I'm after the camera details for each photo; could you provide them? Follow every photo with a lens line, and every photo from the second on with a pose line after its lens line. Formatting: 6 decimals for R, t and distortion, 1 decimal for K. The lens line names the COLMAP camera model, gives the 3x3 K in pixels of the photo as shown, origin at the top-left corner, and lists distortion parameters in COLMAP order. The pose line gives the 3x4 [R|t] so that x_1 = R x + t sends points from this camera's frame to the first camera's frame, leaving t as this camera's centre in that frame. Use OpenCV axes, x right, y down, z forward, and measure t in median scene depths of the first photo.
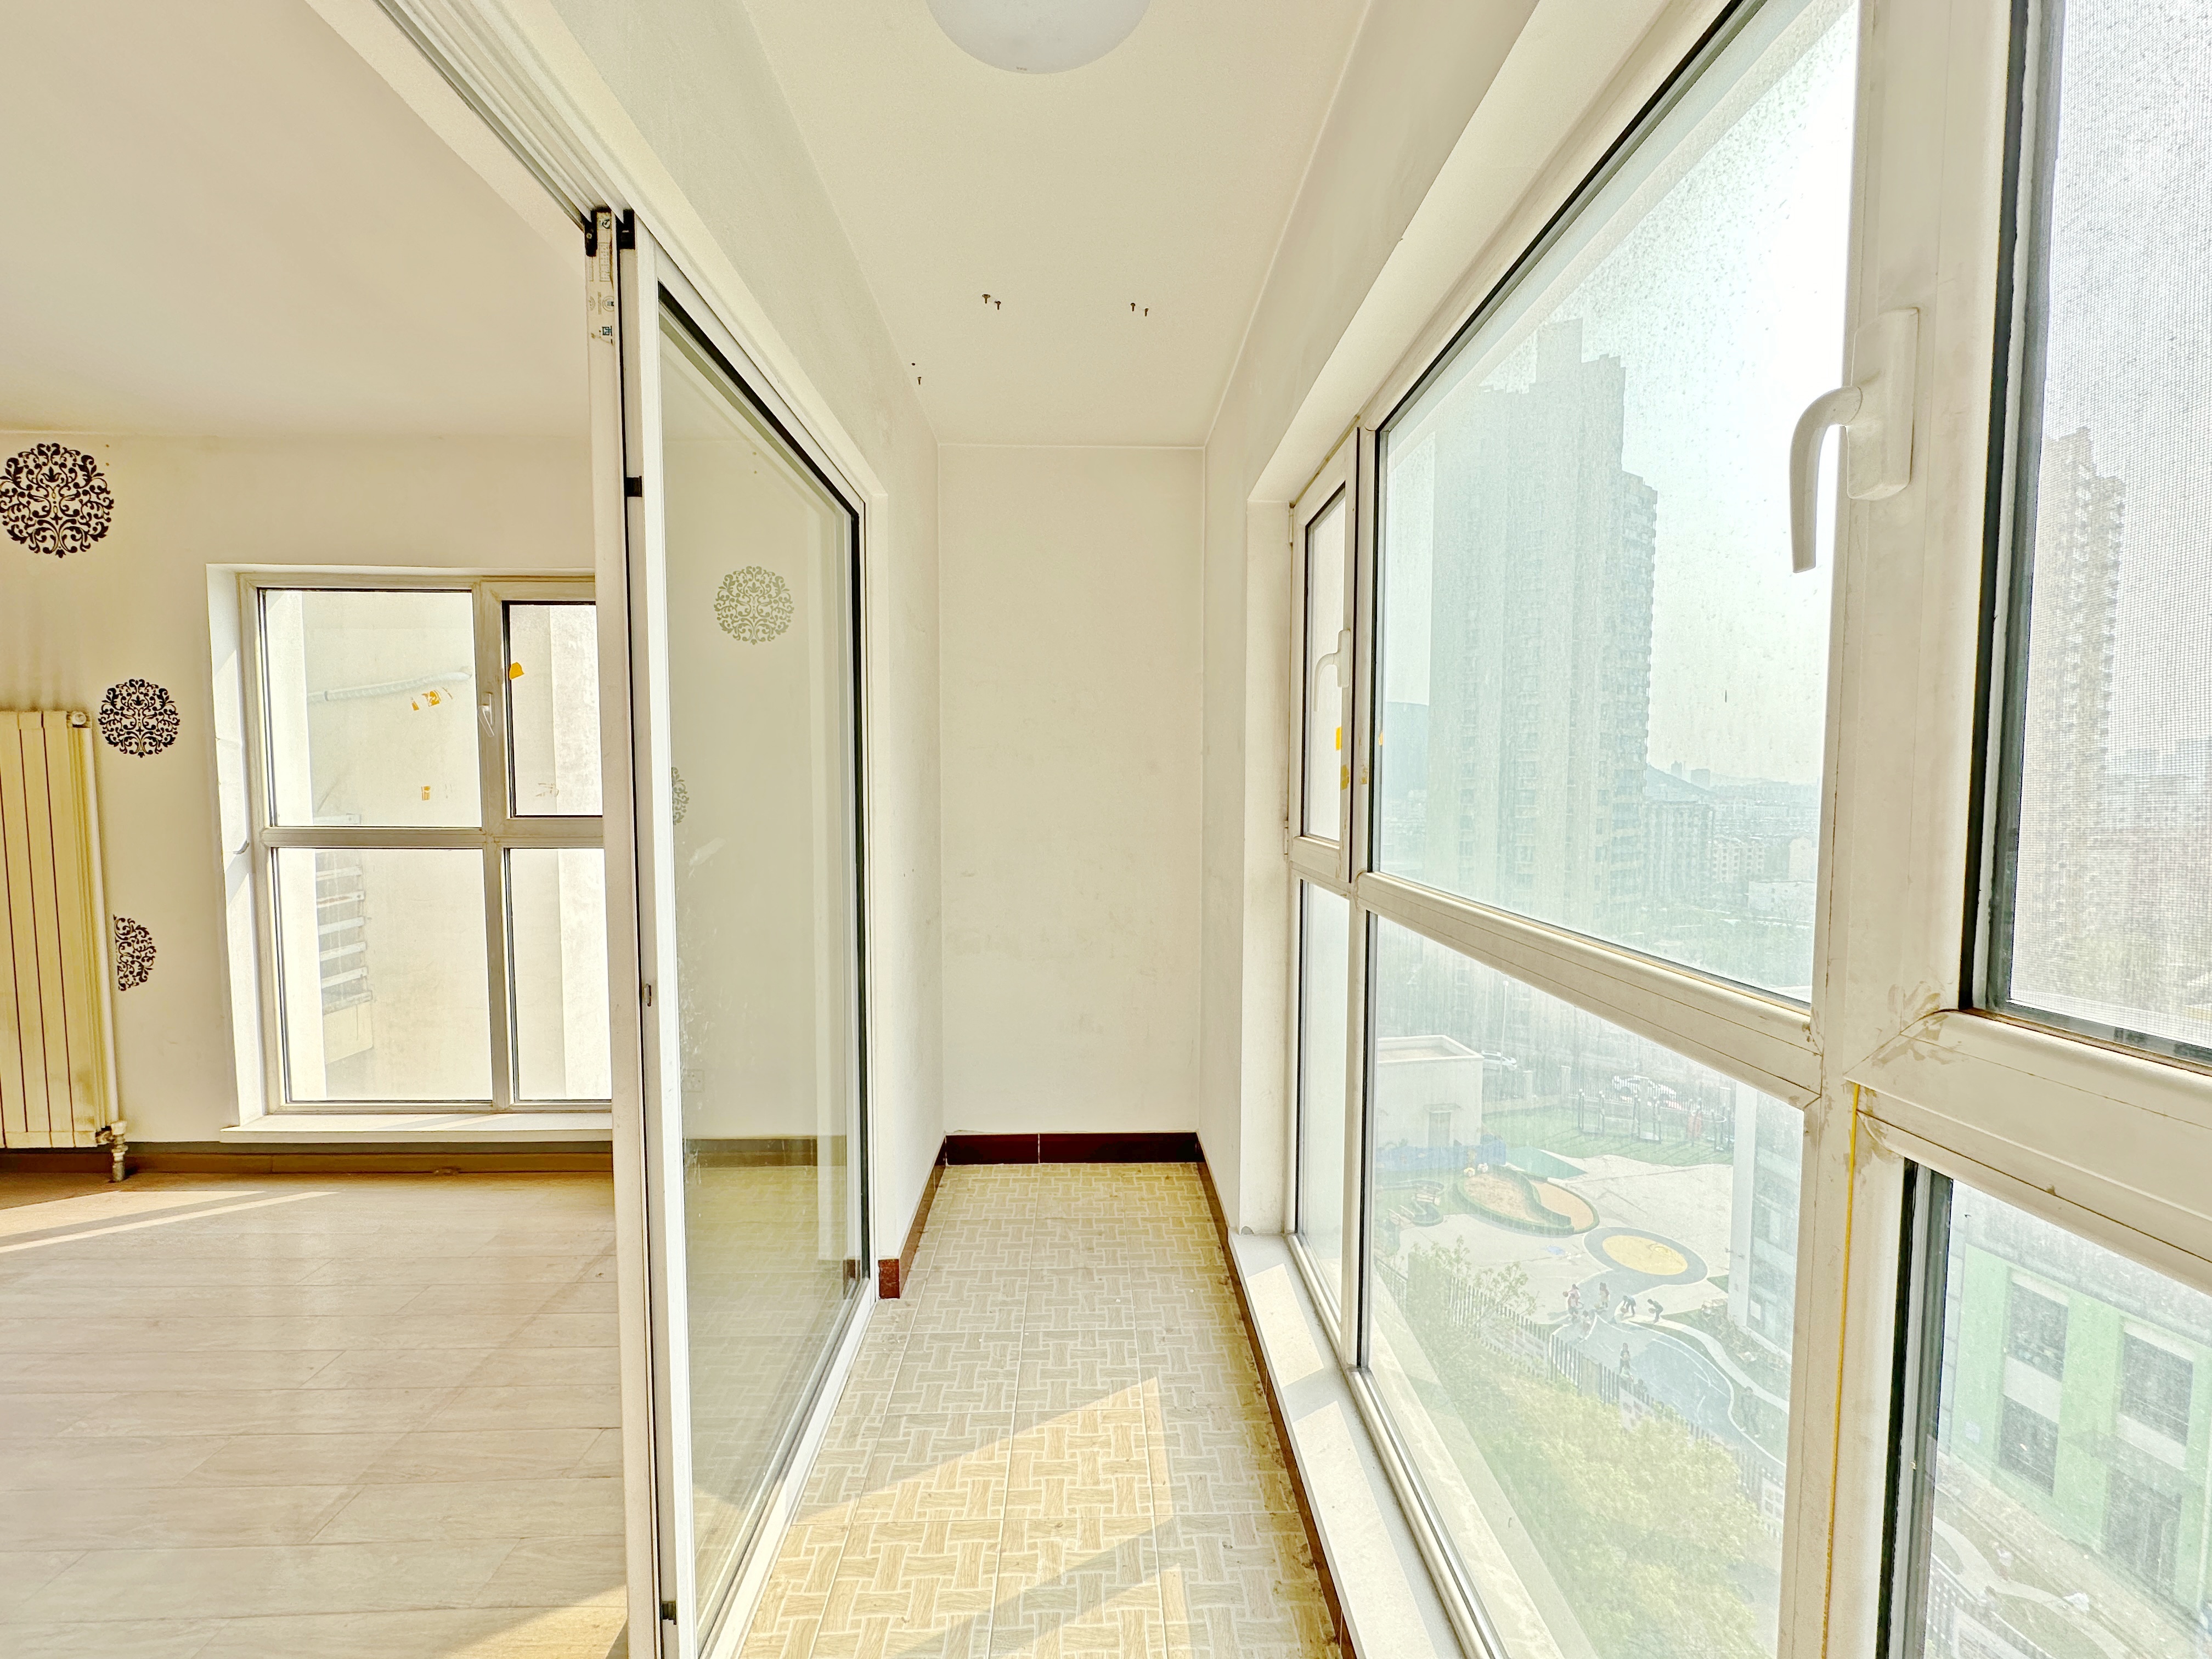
lens RADIAL K [[882.9, 0, 1118.9], [0, 882.9, 835.0], [0, 0, 1]] dist [0.000409, -0.000273]
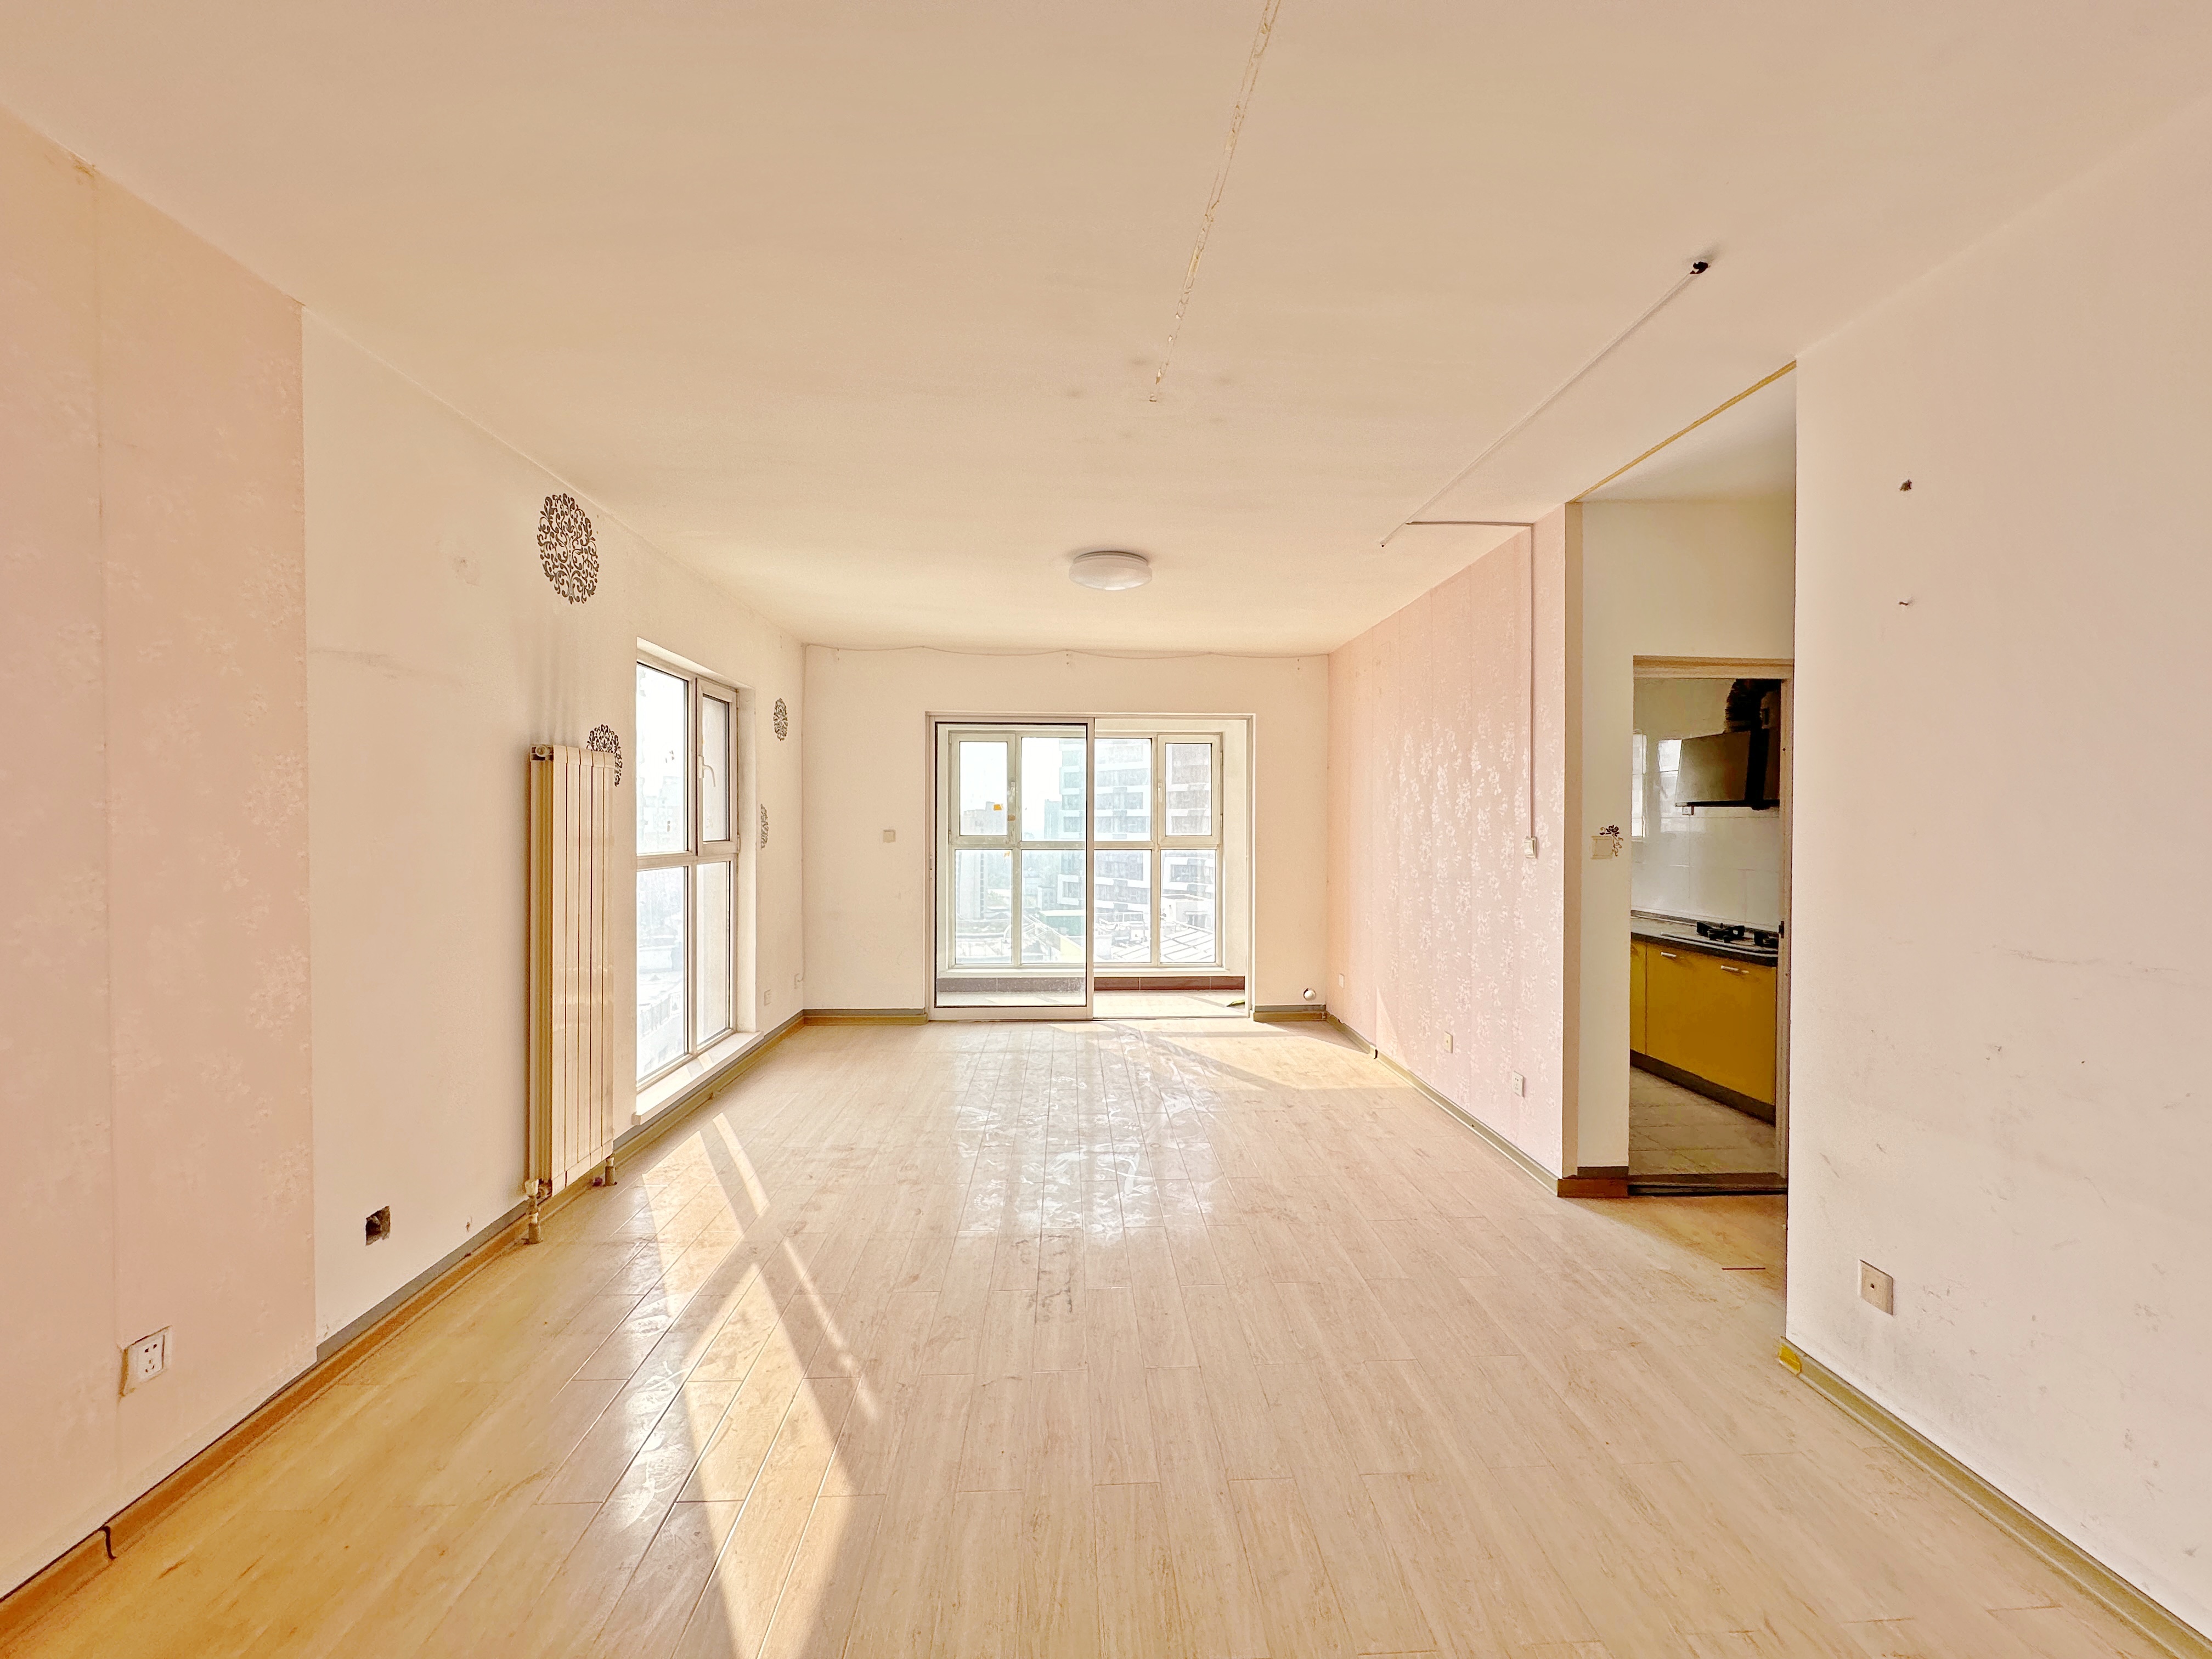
lens RADIAL K [[882.9, 0, 1105.9], [0, 882.9, 827.1], [0, 0, 1]] dist [0.000409, -0.000273]
pose [[-0.023450, -0.007030, 0.999700, -2.243015], [0.056990, 0.998340, 0.008357, -0.019889], [-0.998099, 0.057169, -0.023010, 0.397746]]
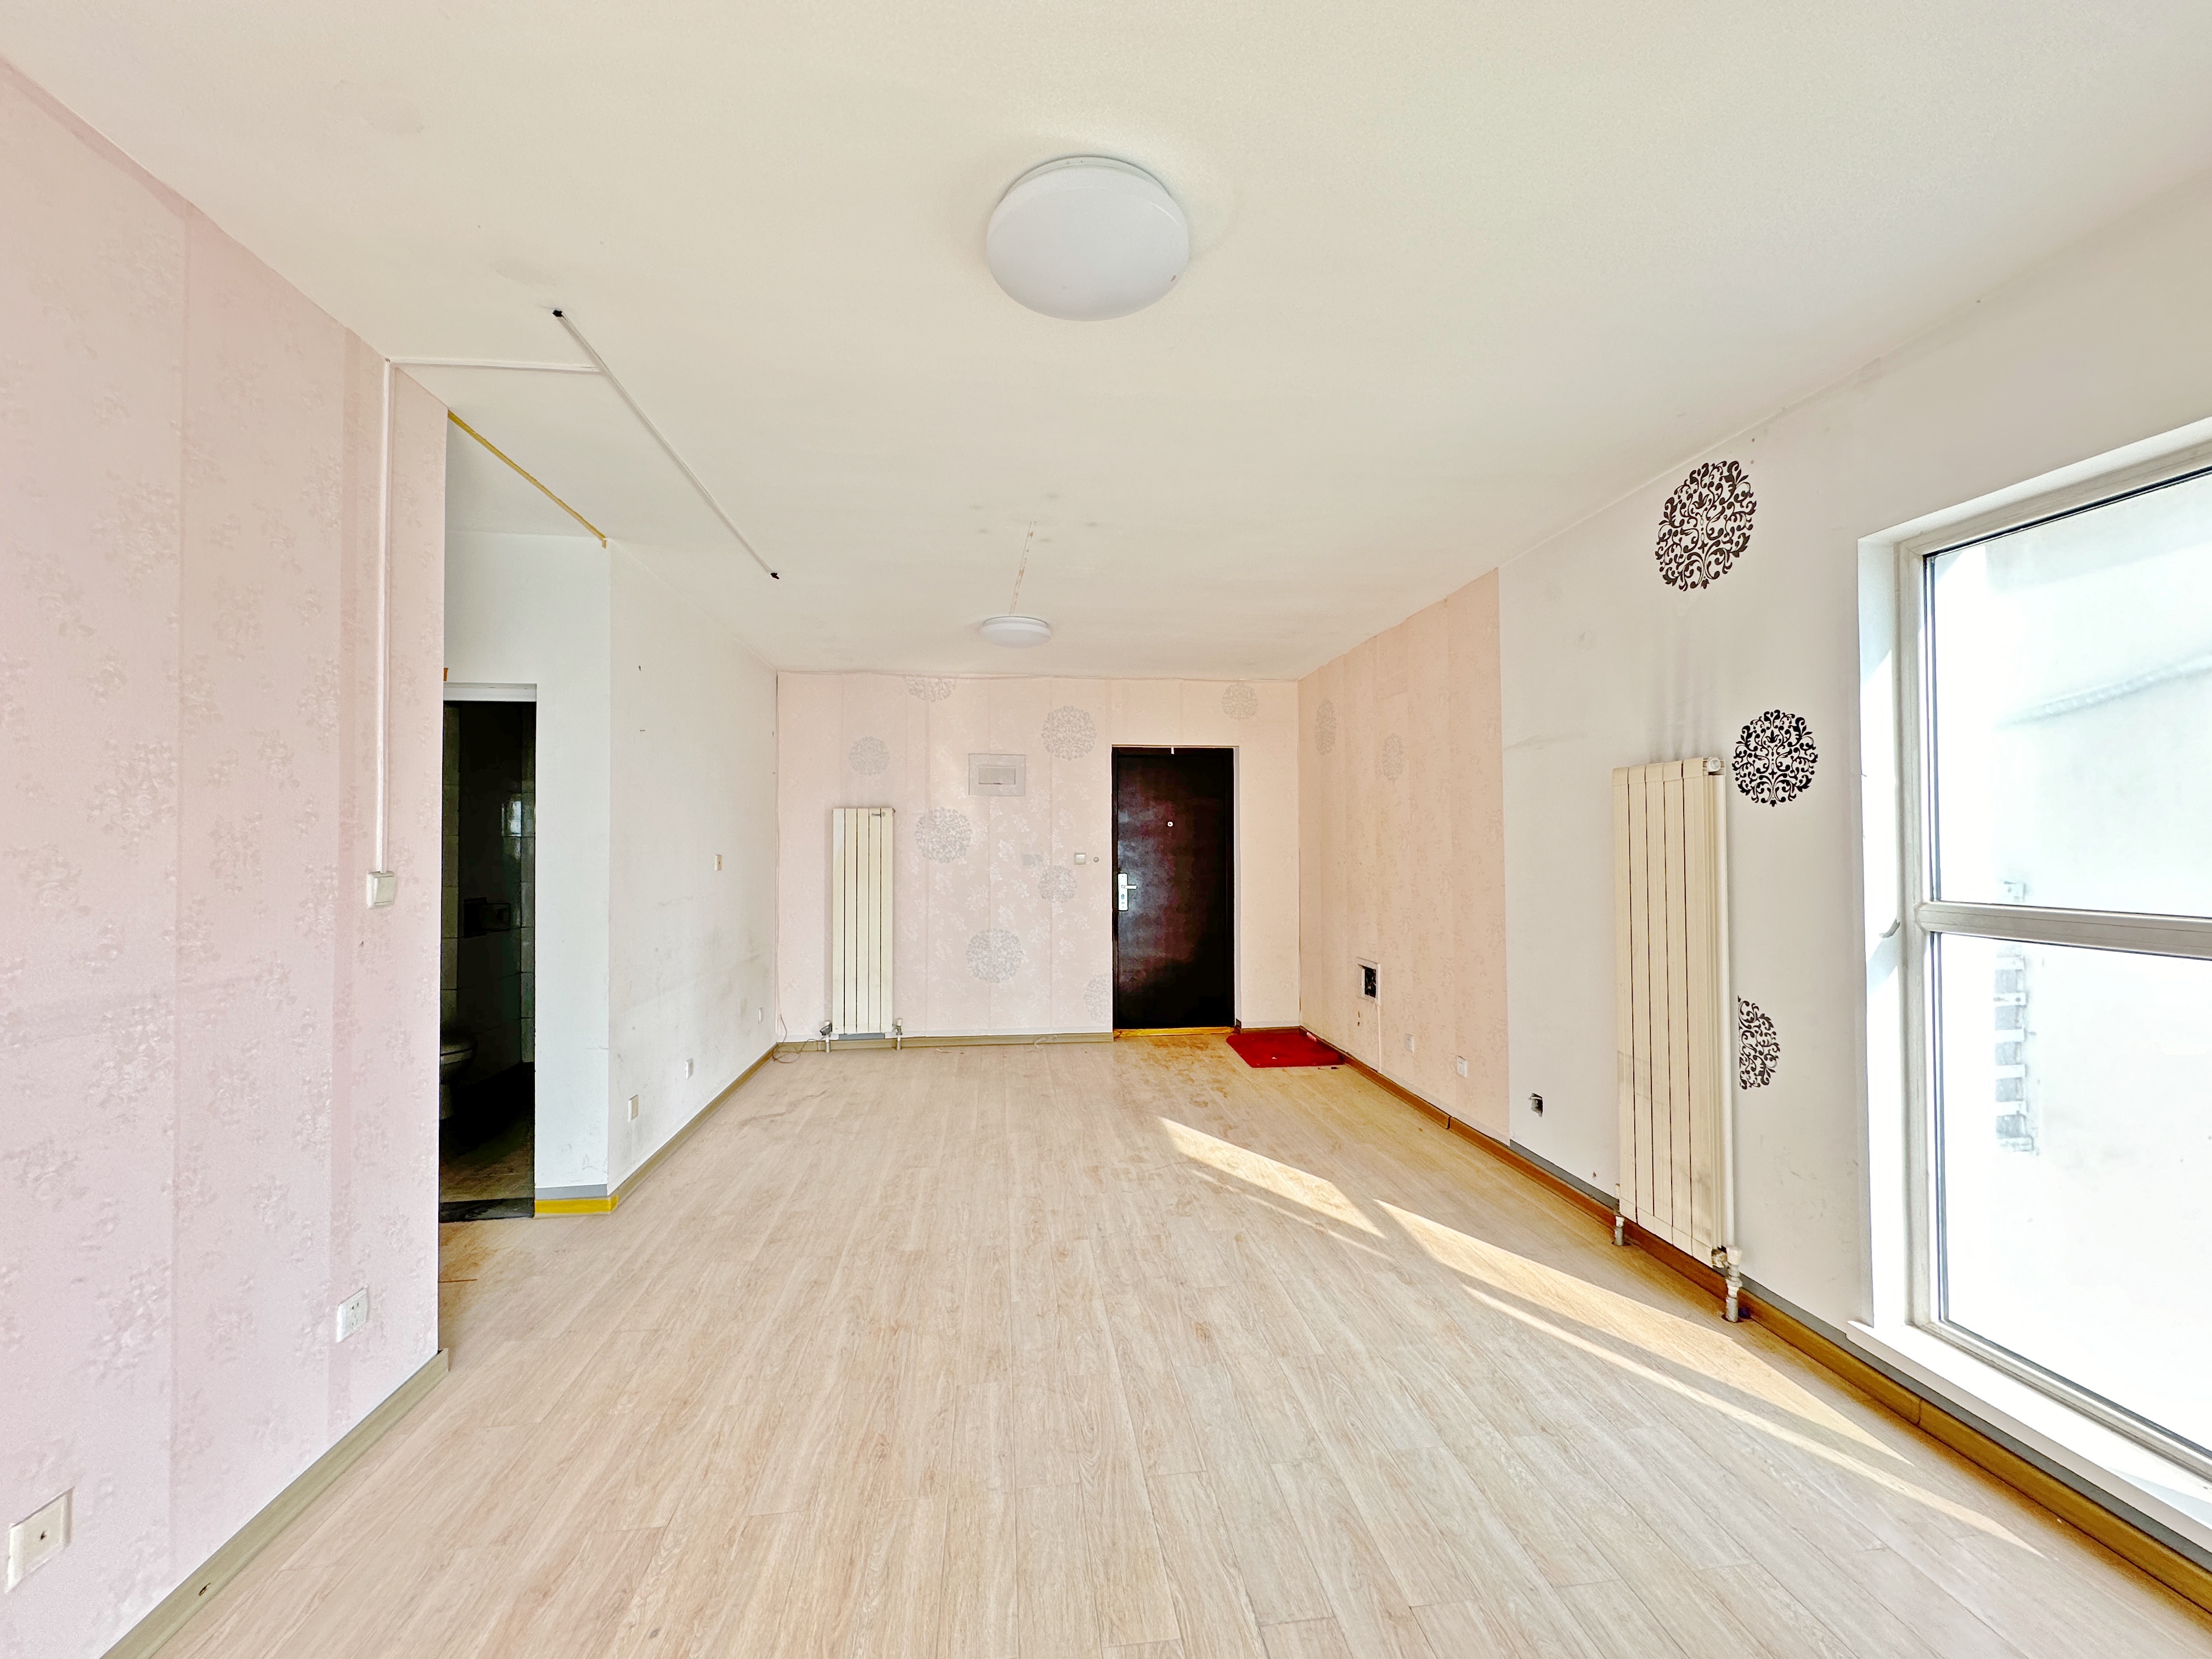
lens RADIAL K [[882.9, 0, 1115.9], [0, 882.9, 827.0], [0, 0, 1]] dist [0.000409, -0.000273]
pose [[0.112333, -0.019556, -0.993478, -0.372073], [-0.054266, 0.998194, -0.025785, -0.015277], [0.992188, 0.056809, 0.111069, 0.314247]]
